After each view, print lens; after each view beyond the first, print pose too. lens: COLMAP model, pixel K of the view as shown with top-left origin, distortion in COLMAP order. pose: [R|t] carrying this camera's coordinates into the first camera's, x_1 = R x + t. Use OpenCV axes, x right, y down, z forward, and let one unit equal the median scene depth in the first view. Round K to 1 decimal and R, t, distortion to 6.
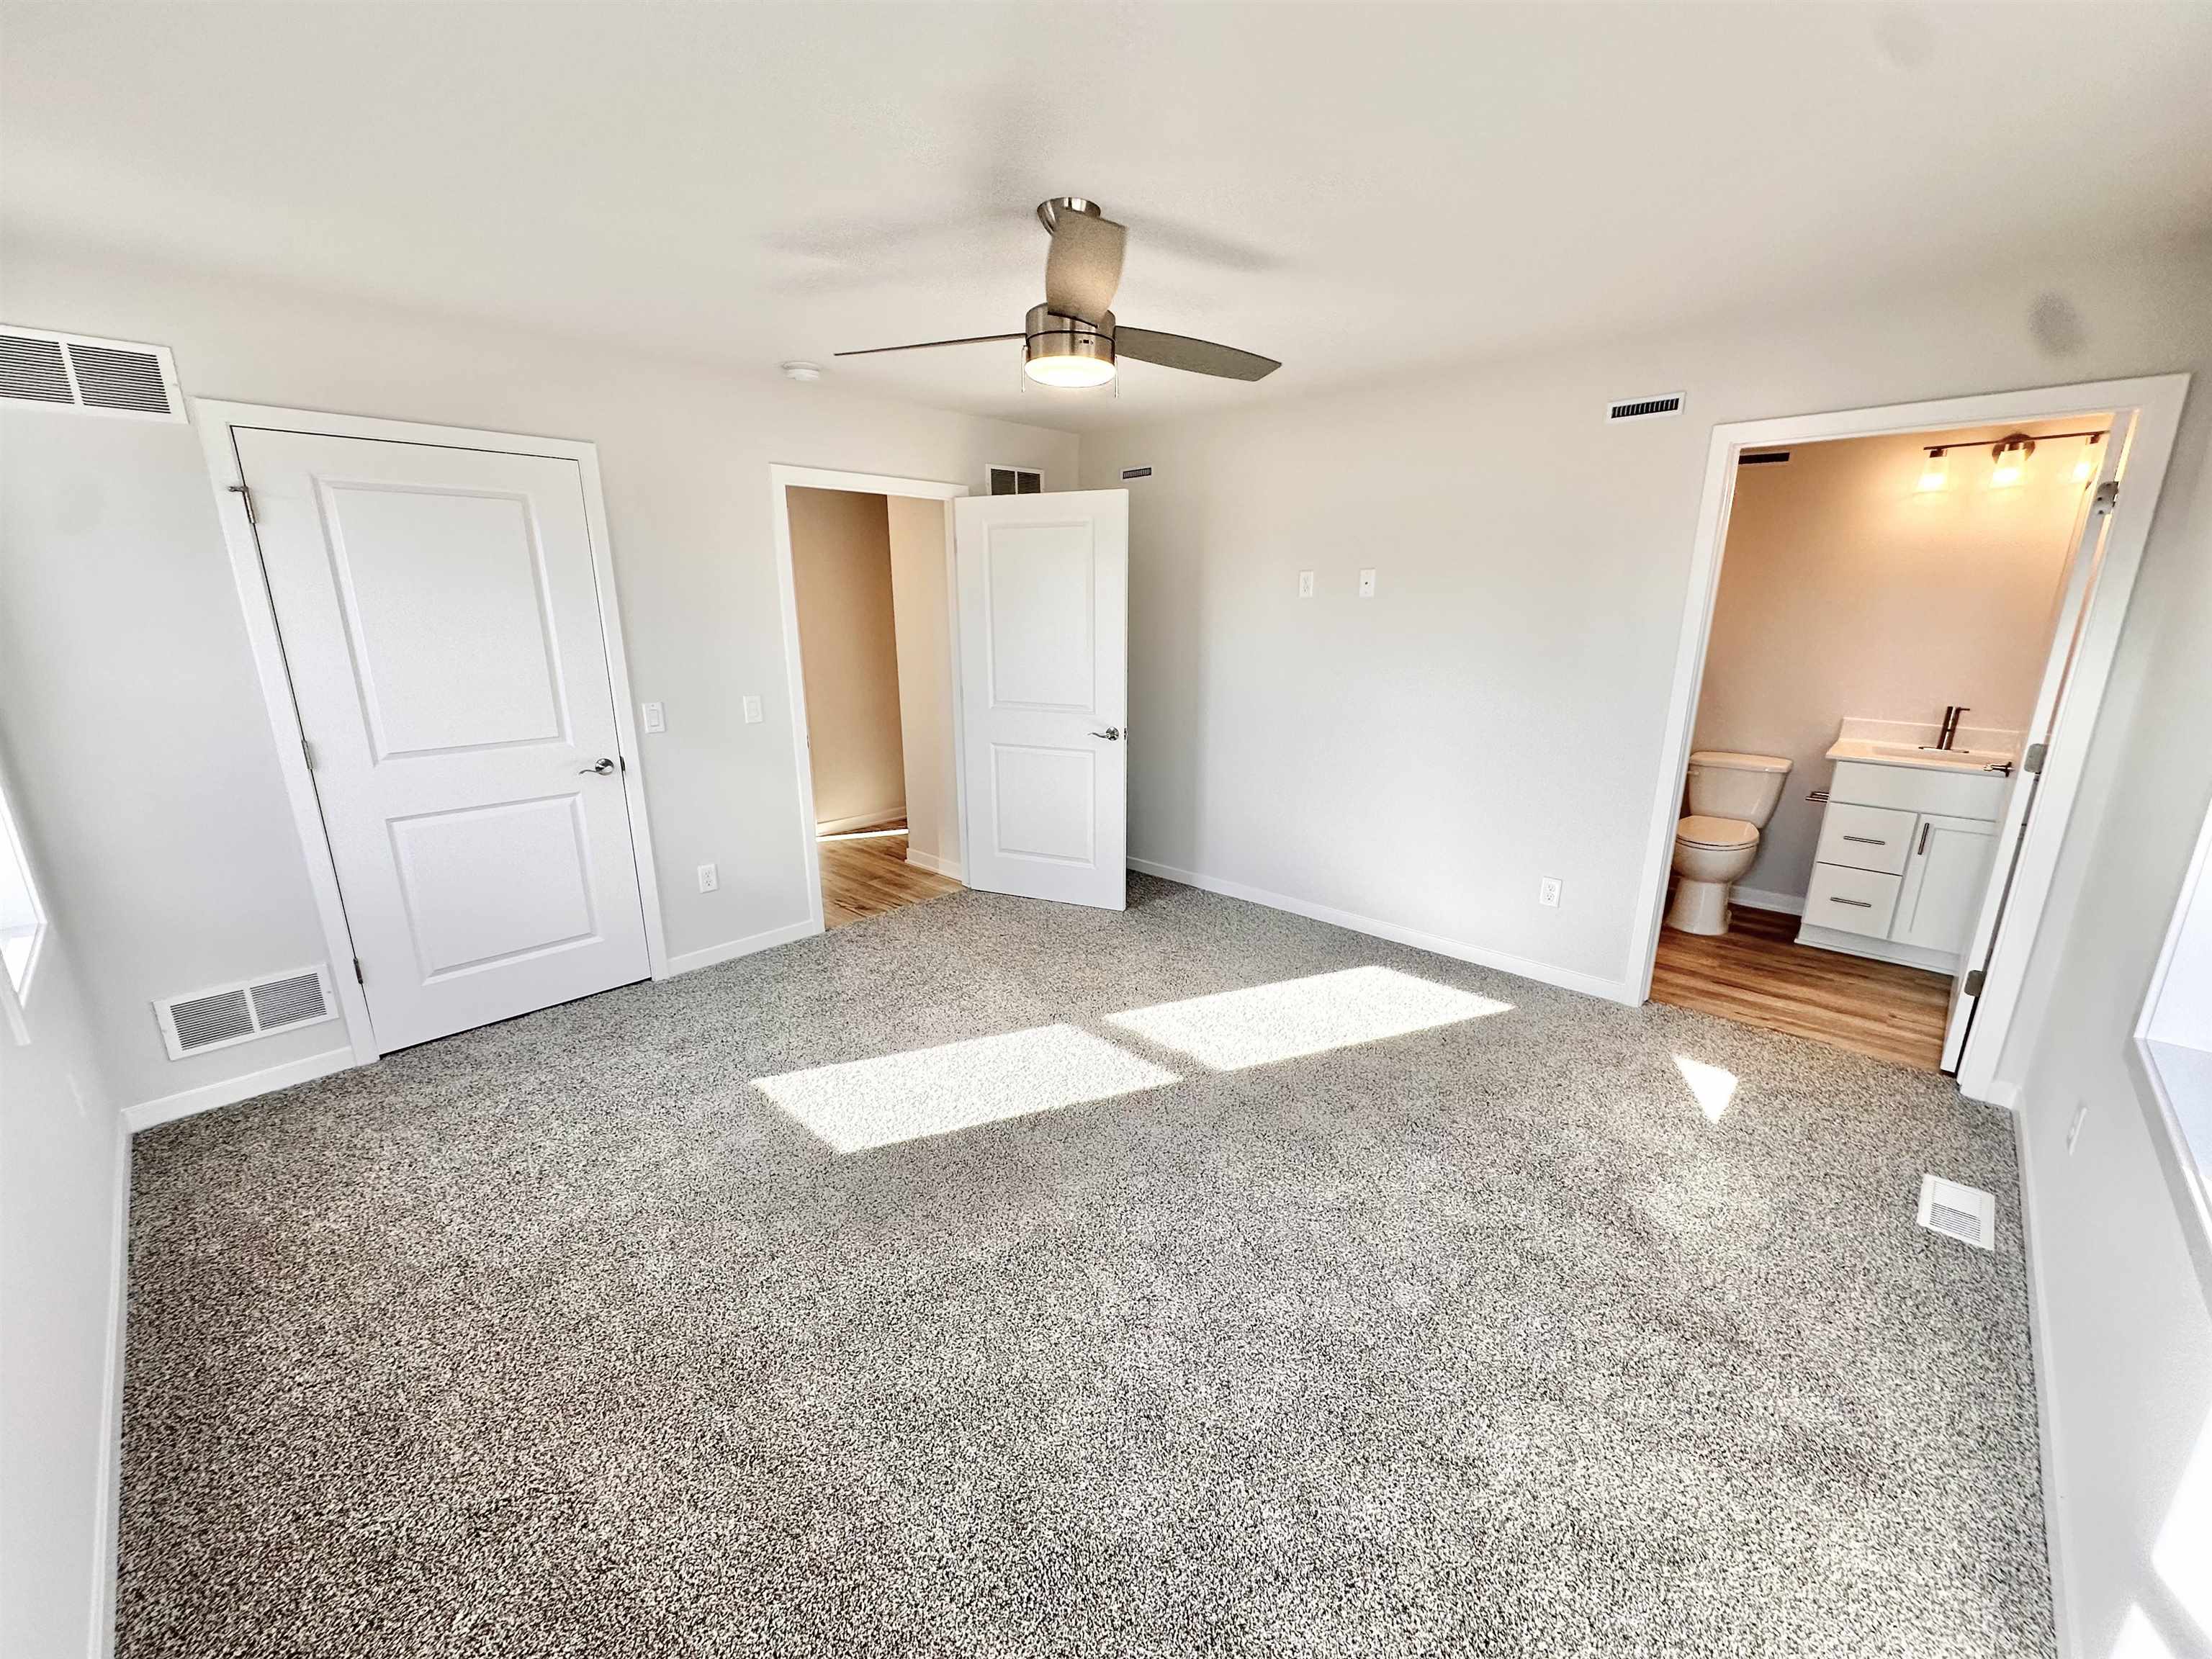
lens RADIAL K [[880.6, 0, 1103.4], [0, 880.6, 832.0], [0, 0, 1]] dist [-0.006232, 0.000177]
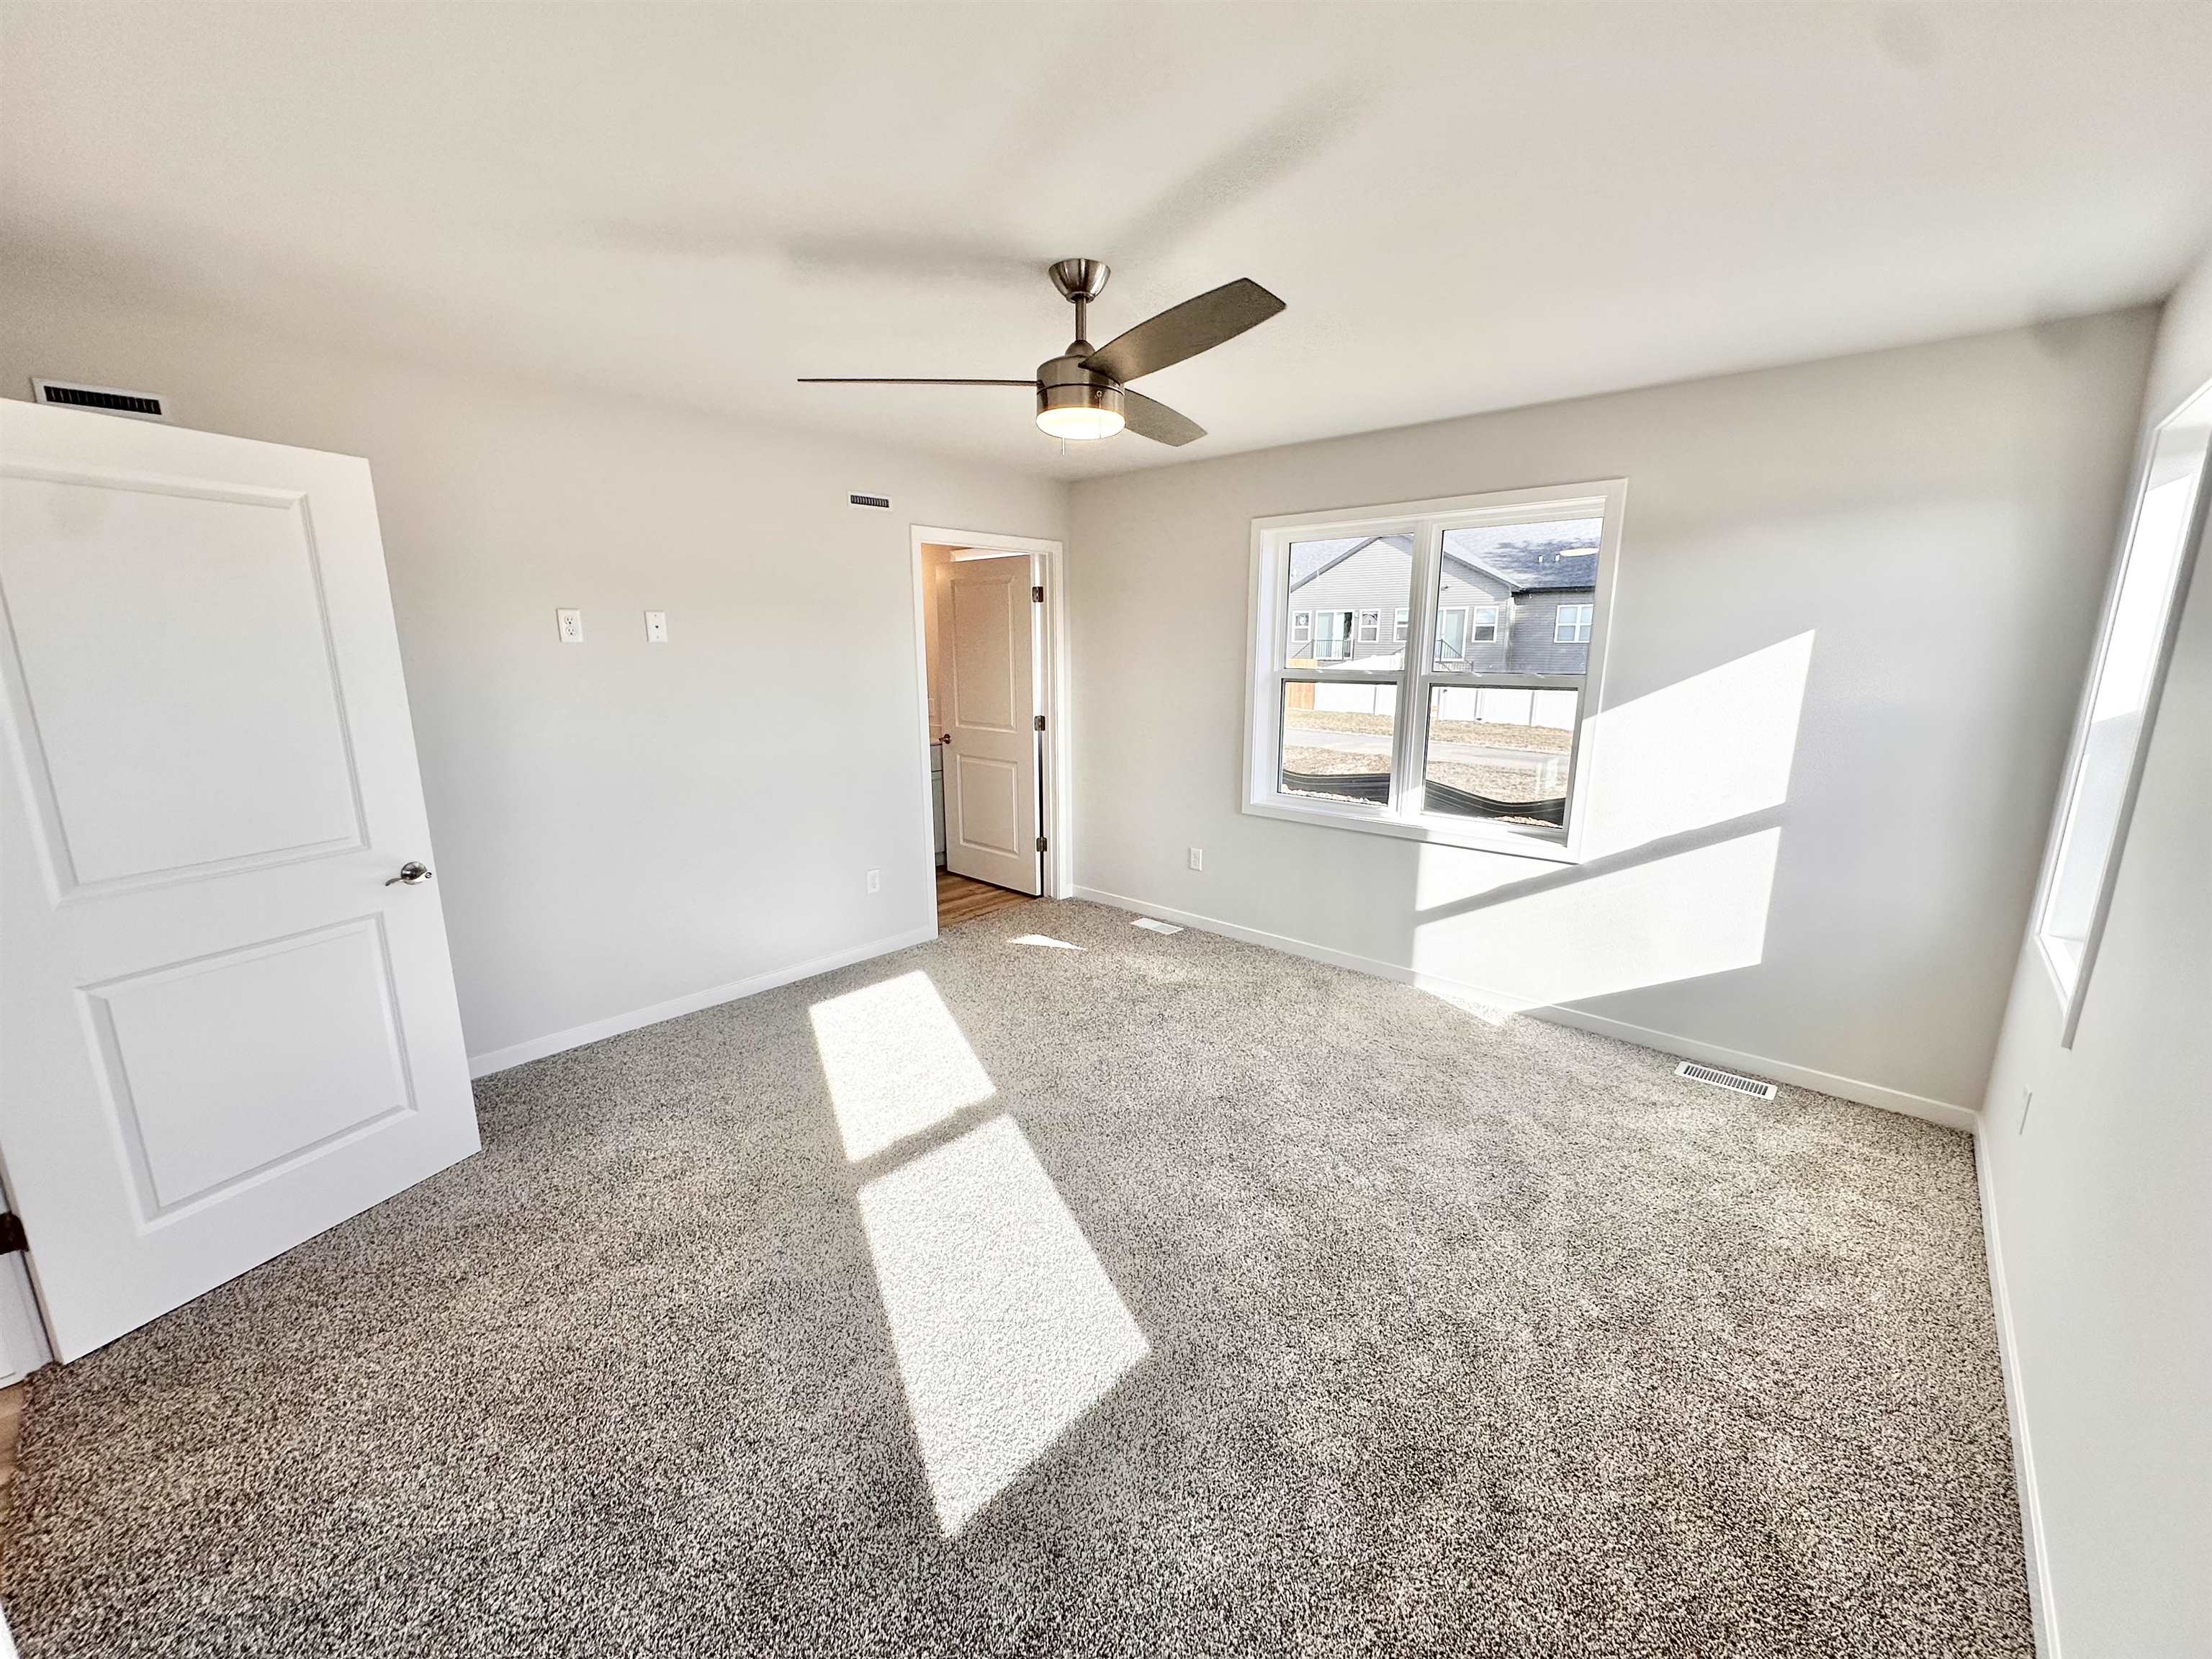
lens RADIAL K [[880.6, 0, 1103.4], [0, 880.6, 832.0], [0, 0, 1]] dist [-0.006232, 0.000177]
pose [[-0.032280, -0.205910, 0.978038, -0.798904], [0.257995, 0.943669, 0.207190, -0.195206], [-0.965607, 0.259017, 0.022662, 0.755079]]
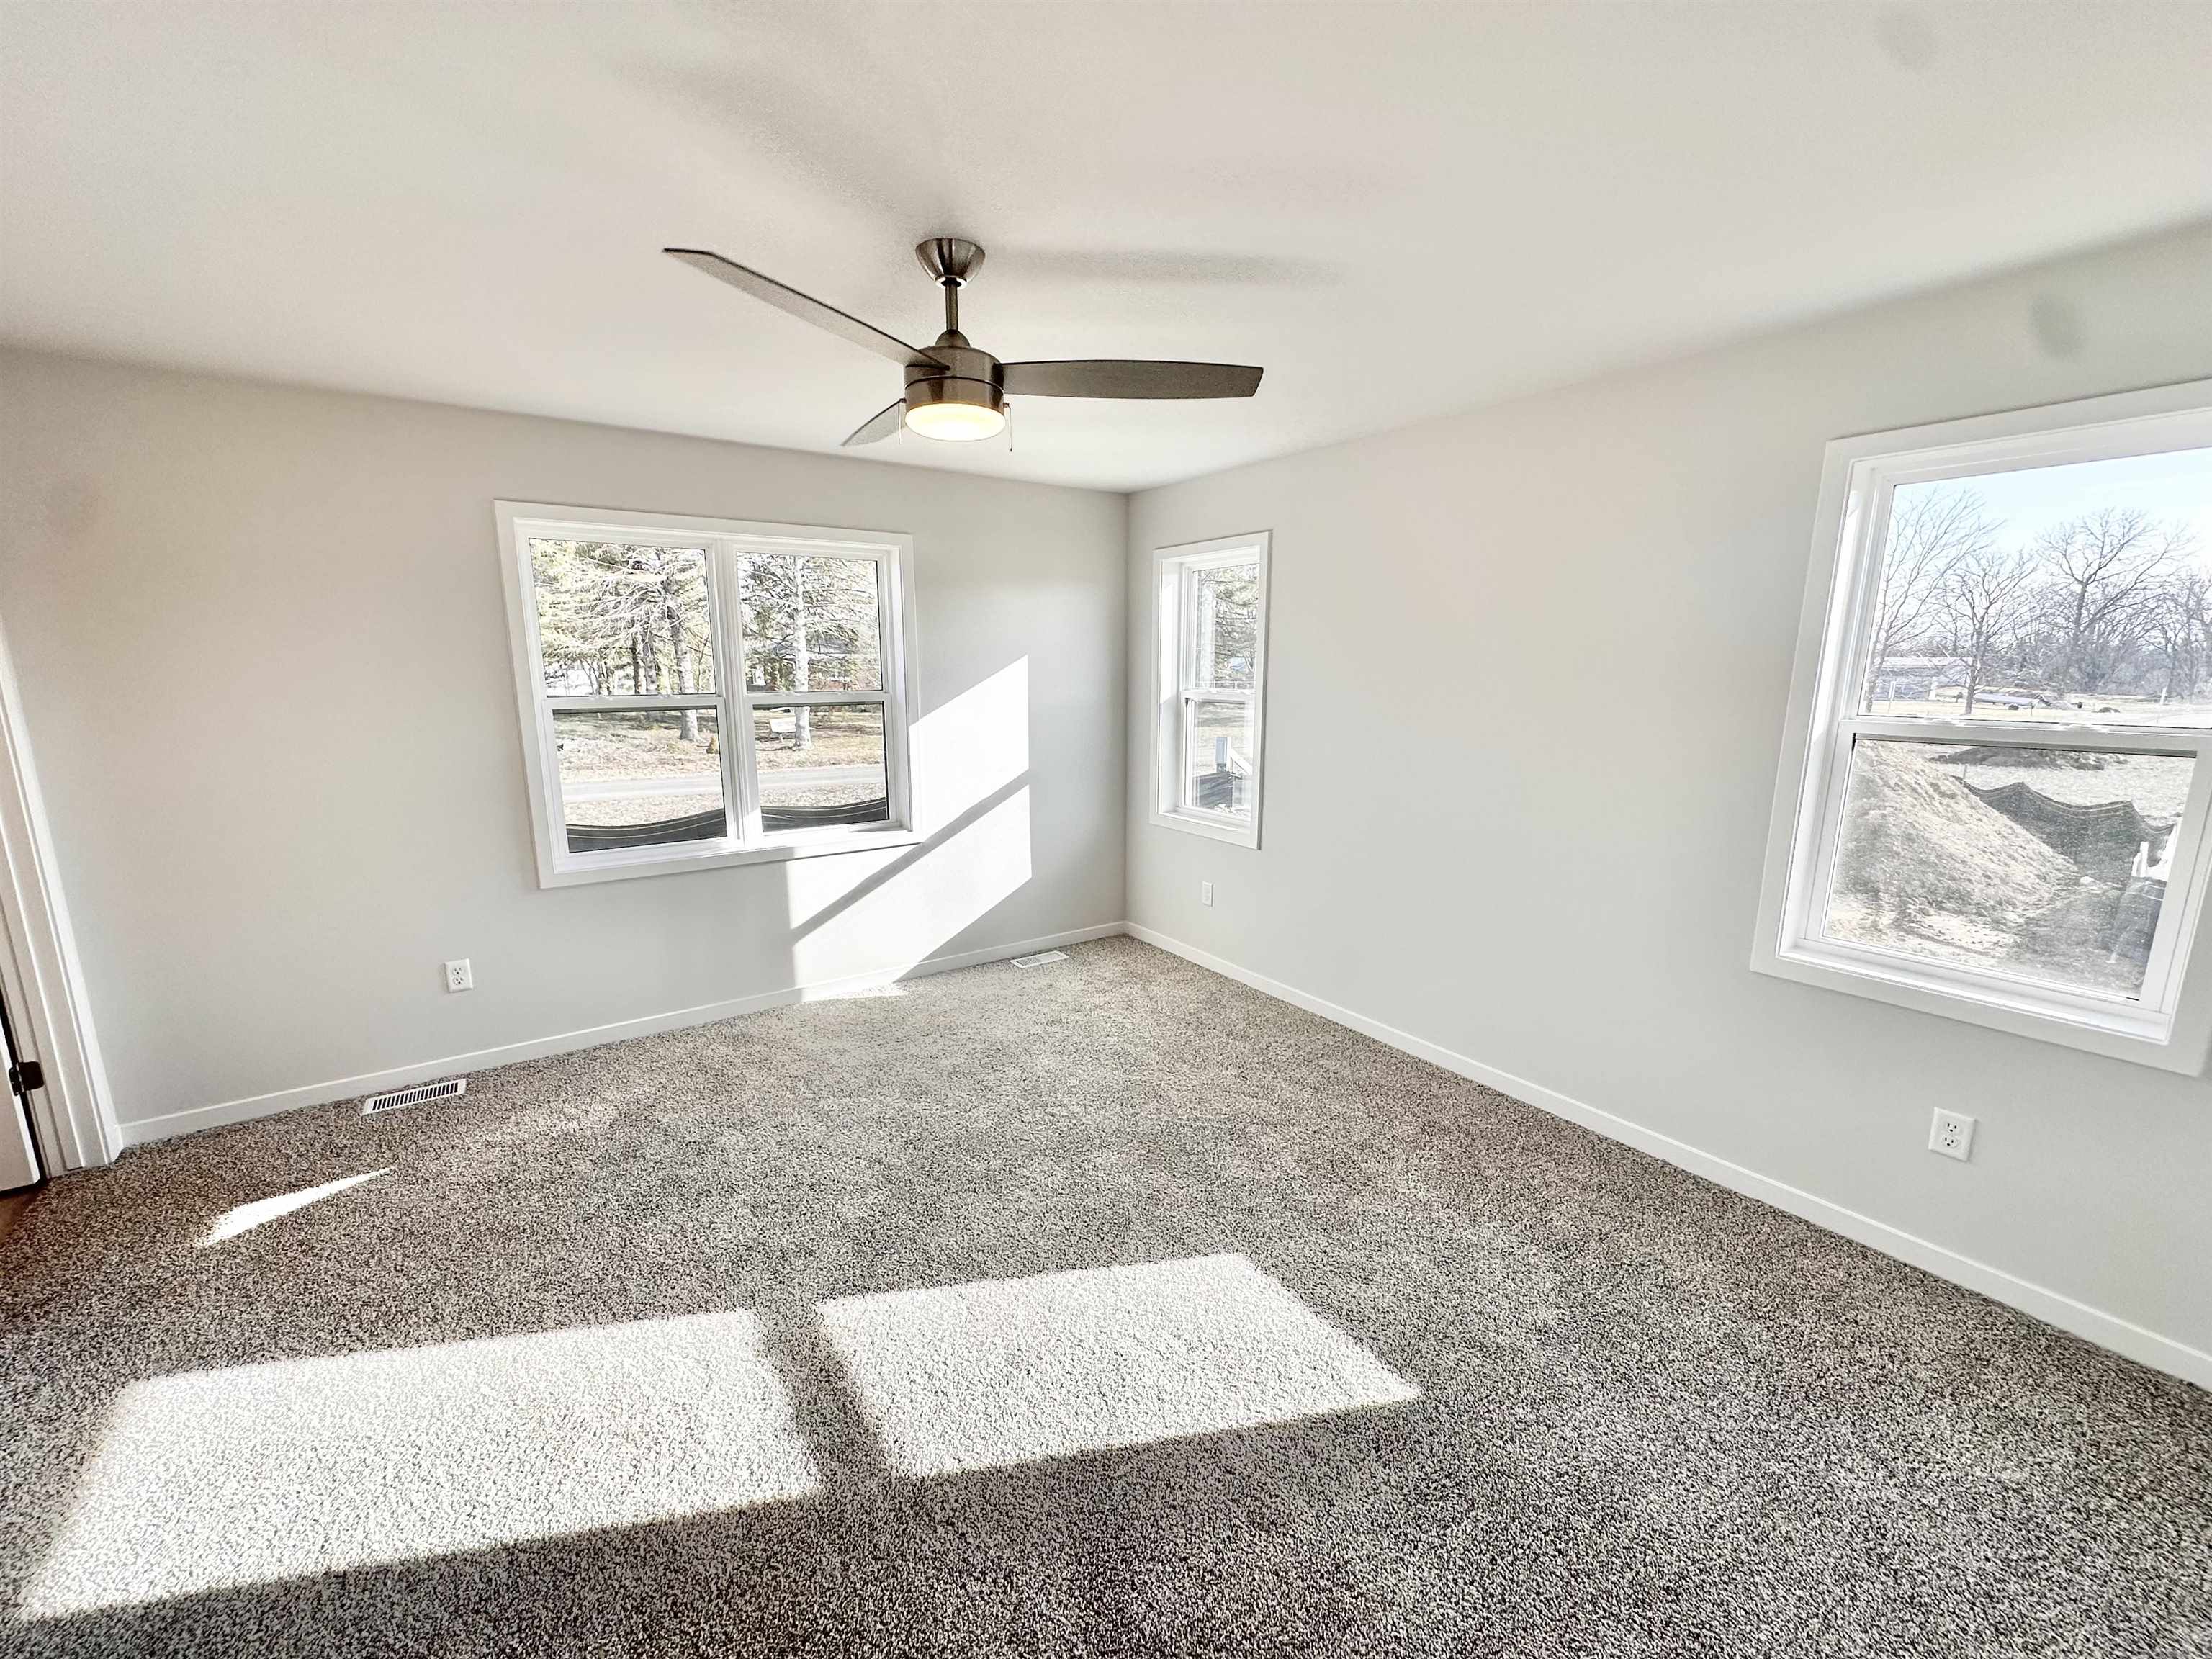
lens RADIAL K [[880.6, 0, 1103.4], [0, 880.6, 832.0], [0, 0, 1]] dist [-0.006232, 0.000177]
pose [[-0.982173, -0.029565, 0.185640, -0.258393], [0.053457, 0.902852, 0.426615, -0.362157], [-0.180218, 0.428934, -0.885176, 1.384814]]
